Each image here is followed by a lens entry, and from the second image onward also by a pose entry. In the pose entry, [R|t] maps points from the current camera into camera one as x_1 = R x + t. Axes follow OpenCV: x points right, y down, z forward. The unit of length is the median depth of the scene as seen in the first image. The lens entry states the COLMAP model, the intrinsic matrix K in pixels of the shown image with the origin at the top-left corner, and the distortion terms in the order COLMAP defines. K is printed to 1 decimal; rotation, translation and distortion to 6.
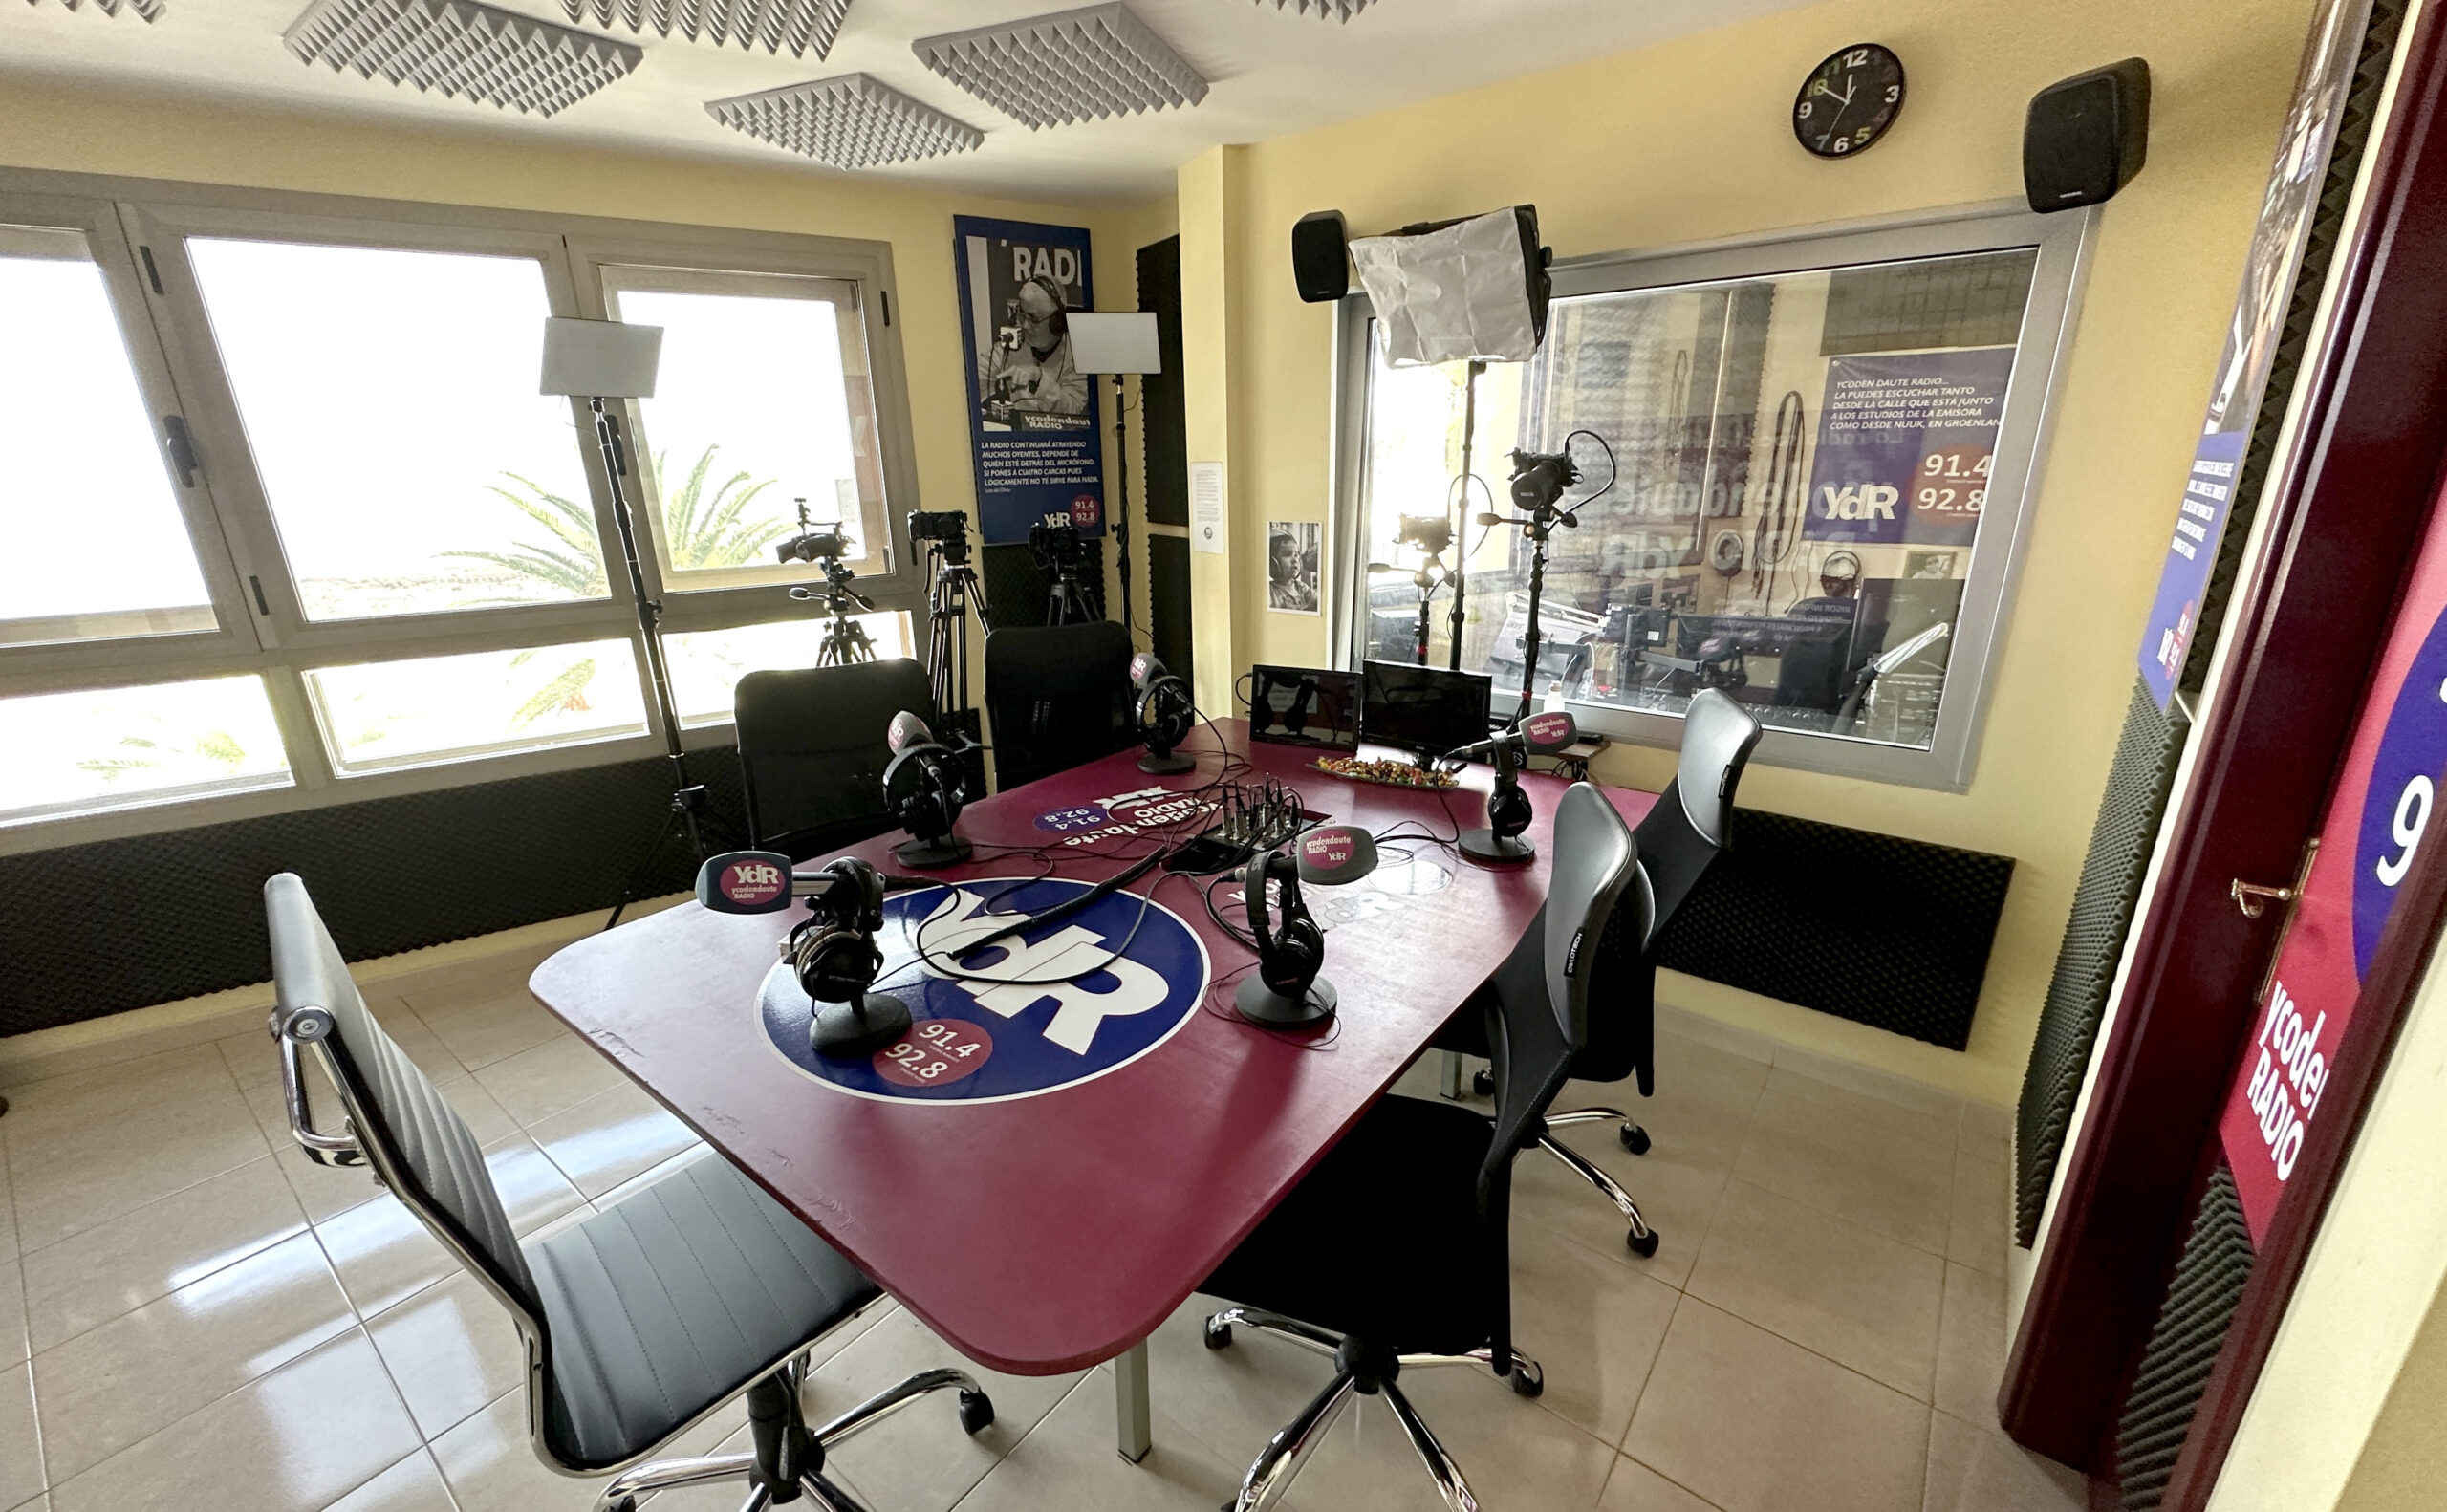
lens RADIAL K [[975.4, 0, 1217.4], [0, 975.4, 776.2], [0, 0, 1]] dist [-0.001100, -0.000046]
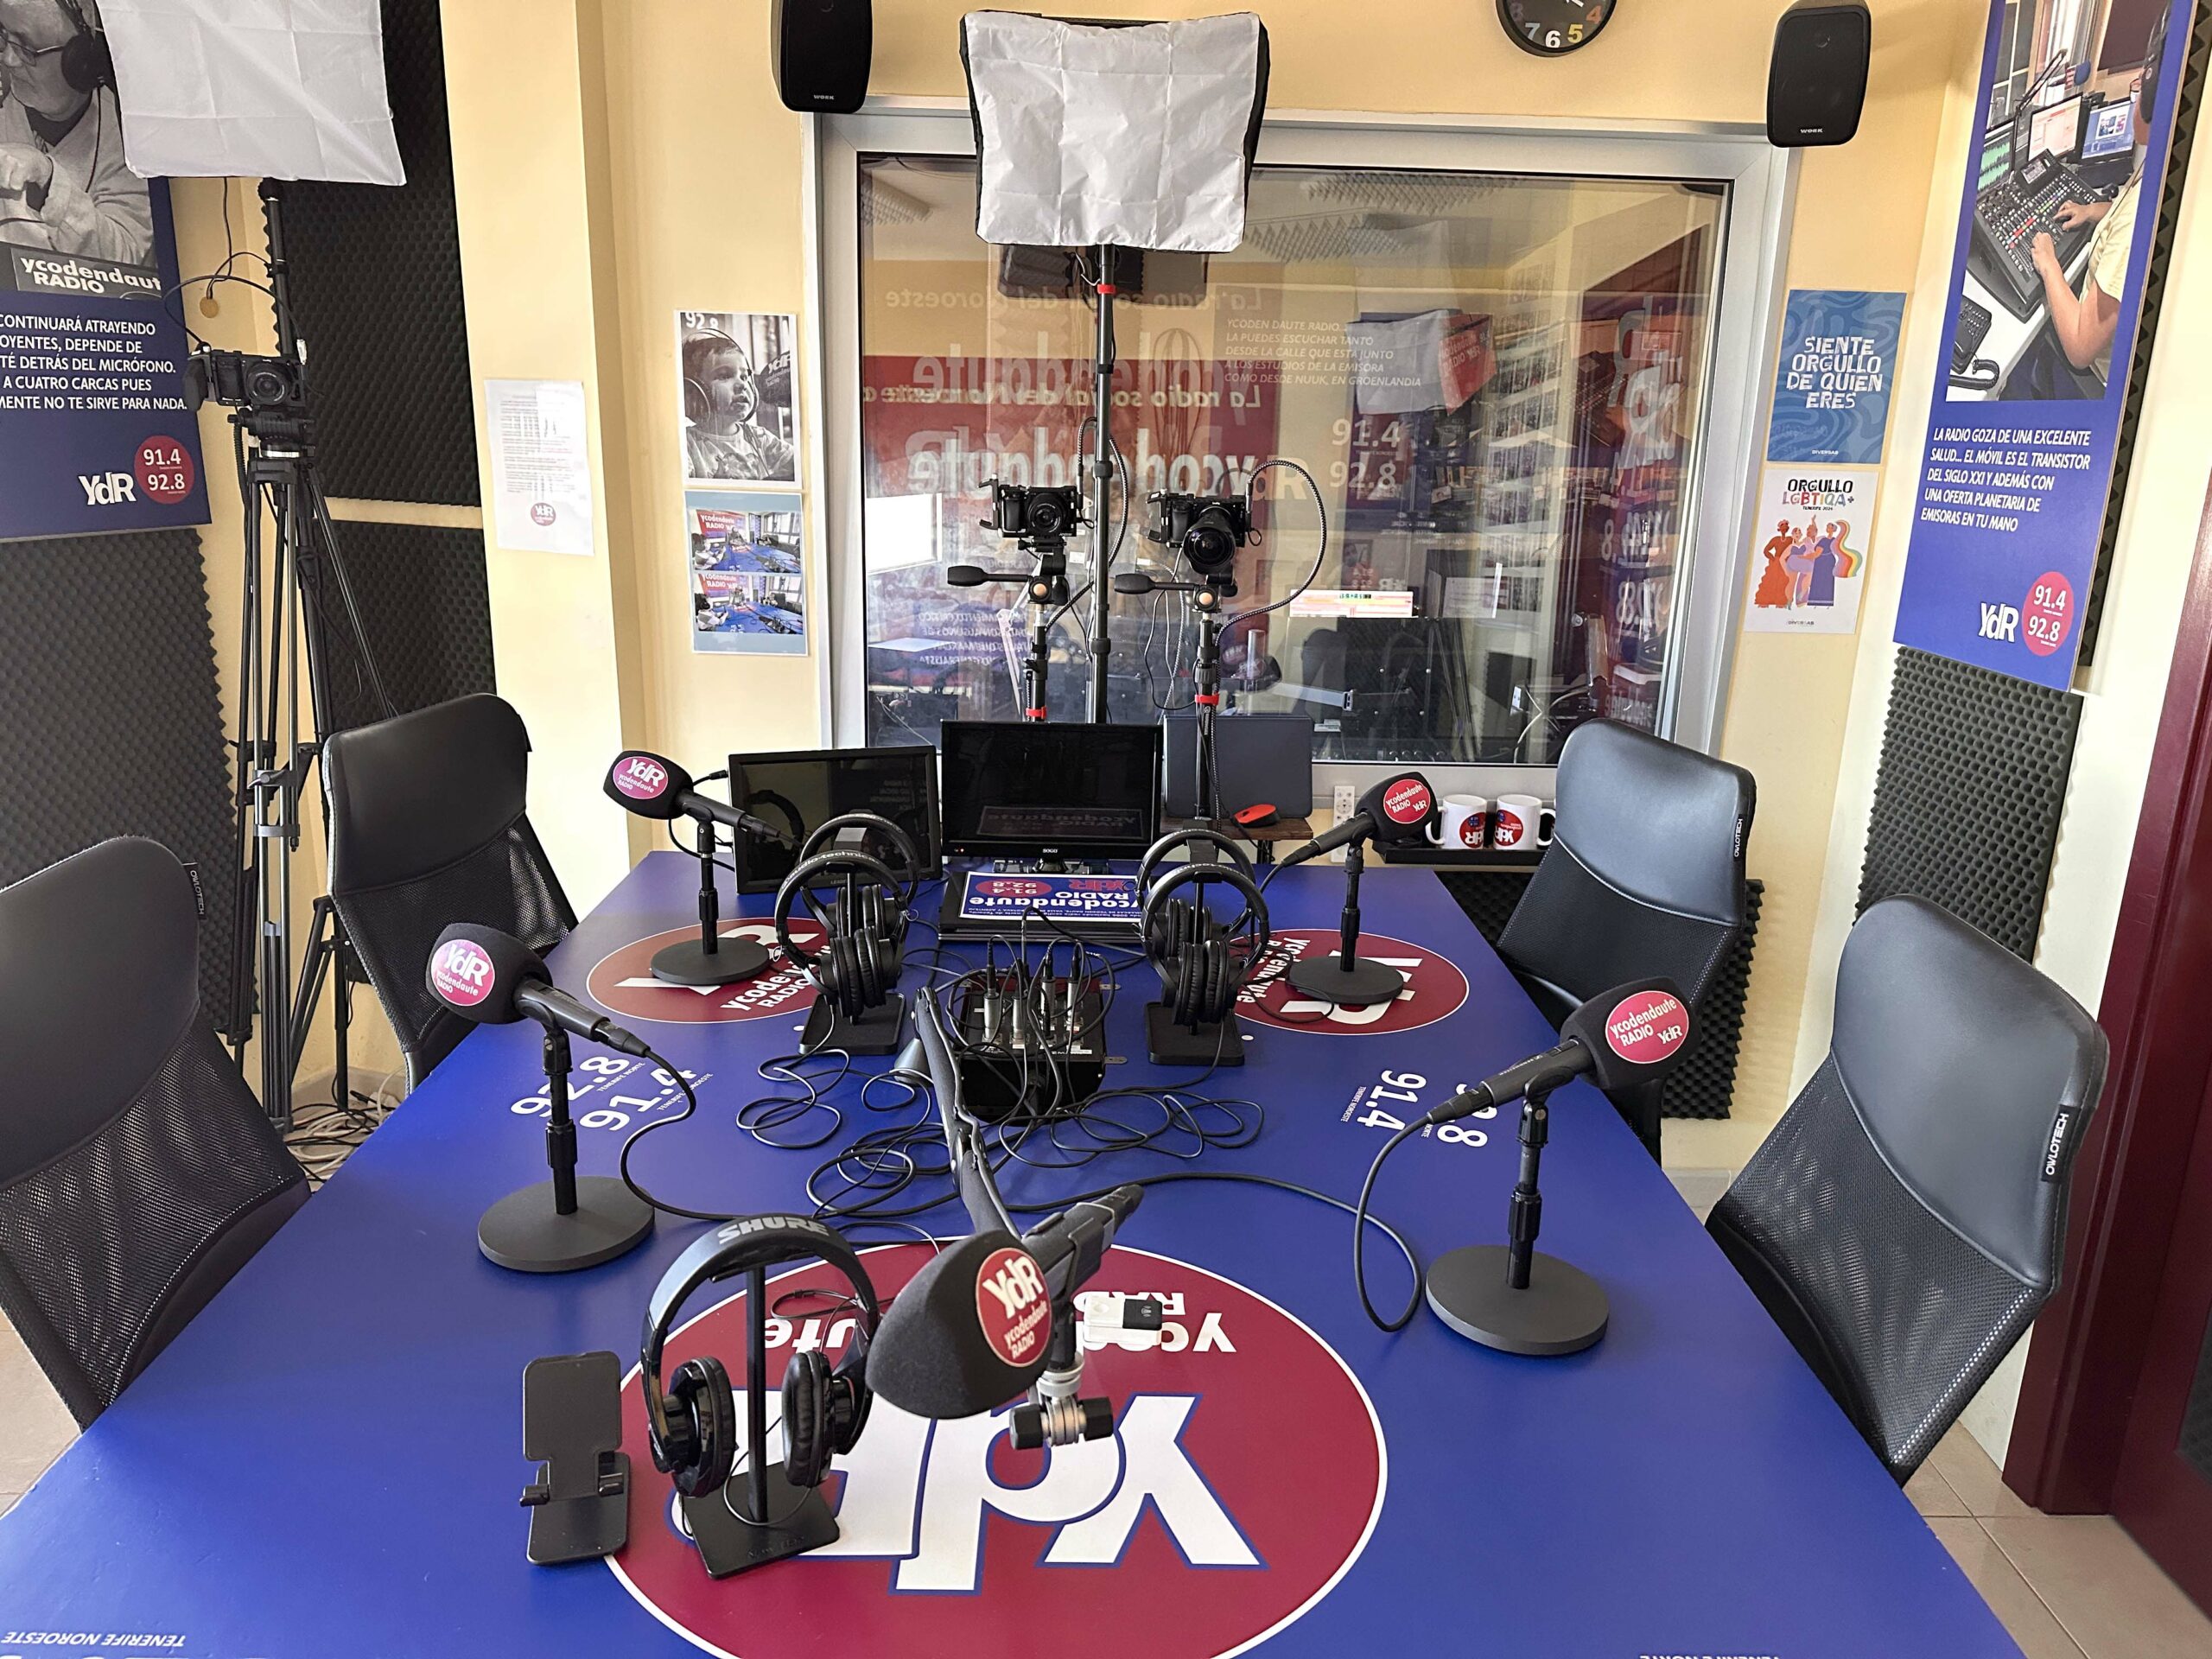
lens RADIAL K [[1565.6, 0, 1111.3], [0, 1565.6, 840.4], [0, 0, 1]] dist [0.041252, -0.055567]
pose [[0.770492, -0.131918, 0.623651, -0.318148], [0.159941, 0.987063, 0.011190, -0.037941], [-0.617059, 0.091125, 0.781623, 0.166219]]
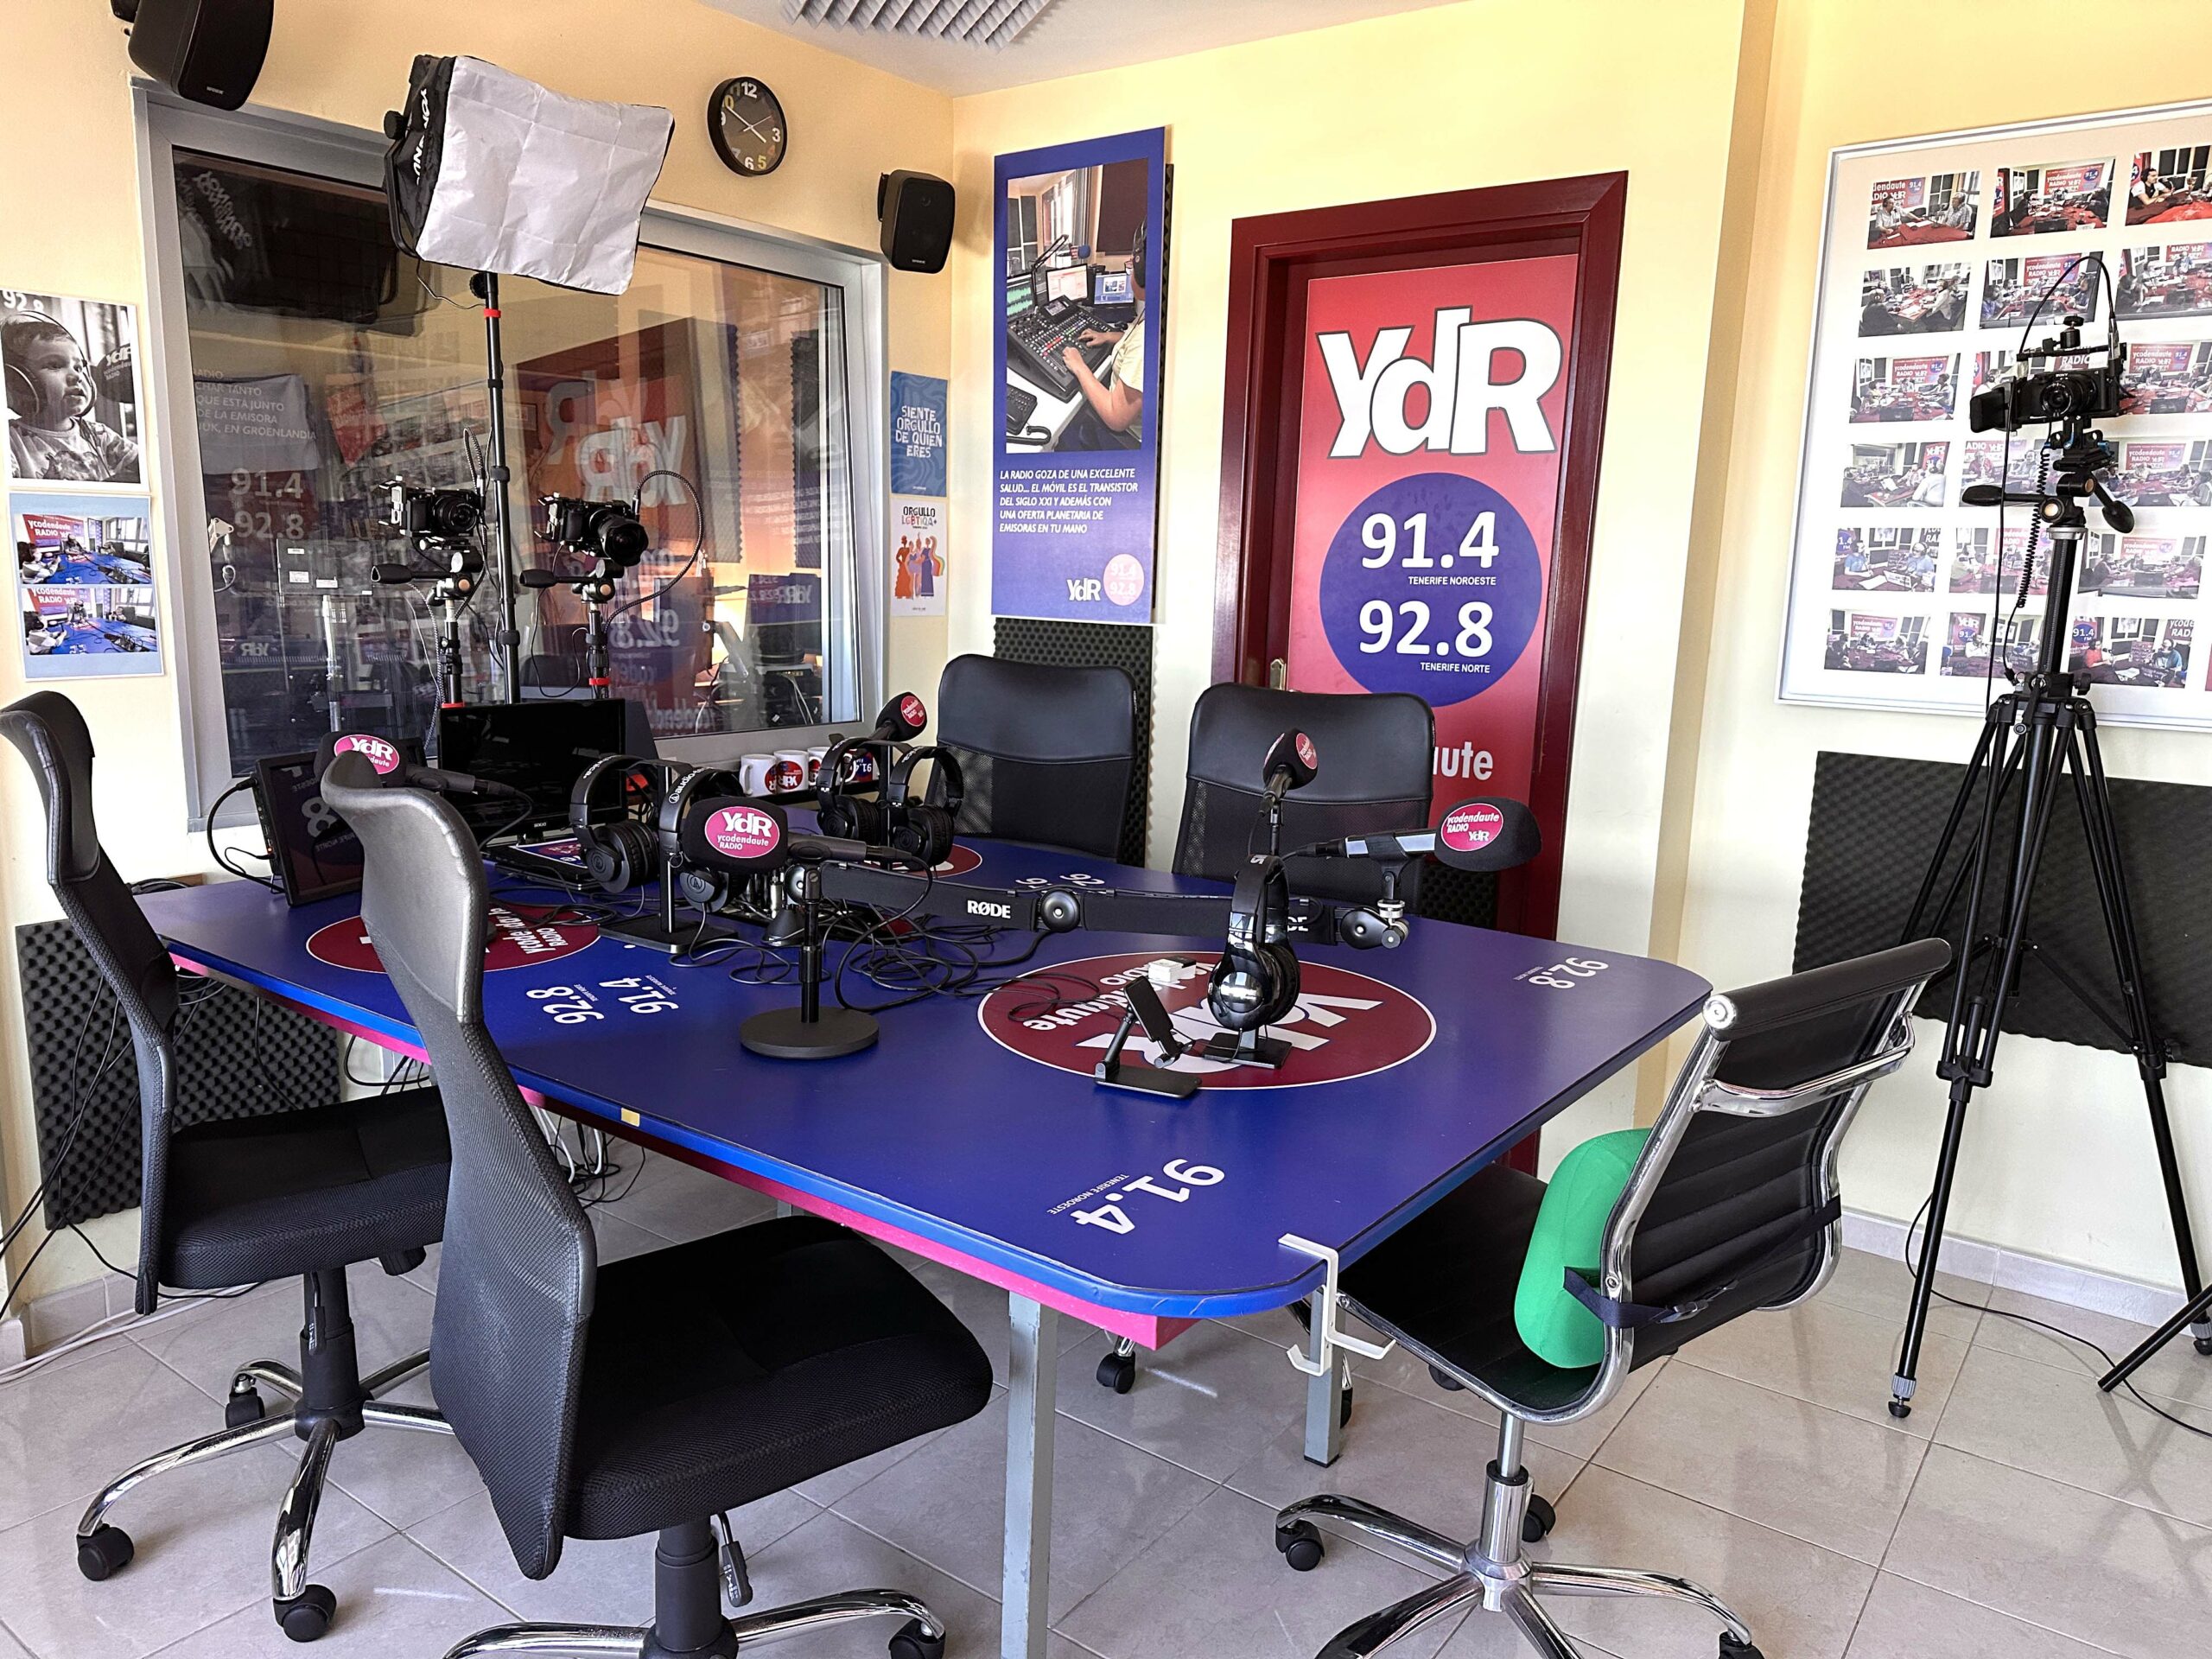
lens RADIAL K [[1588.6, 0, 1106.0], [0, 1588.6, 829.5], [0, 0, 1]] dist [0.139985, -0.202689]
pose [[-0.034195, -0.150652, 0.987995, -0.717183], [0.285179, 0.946002, 0.154119, -0.073184], [-0.957864, 0.287025, 0.010614, 0.494571]]
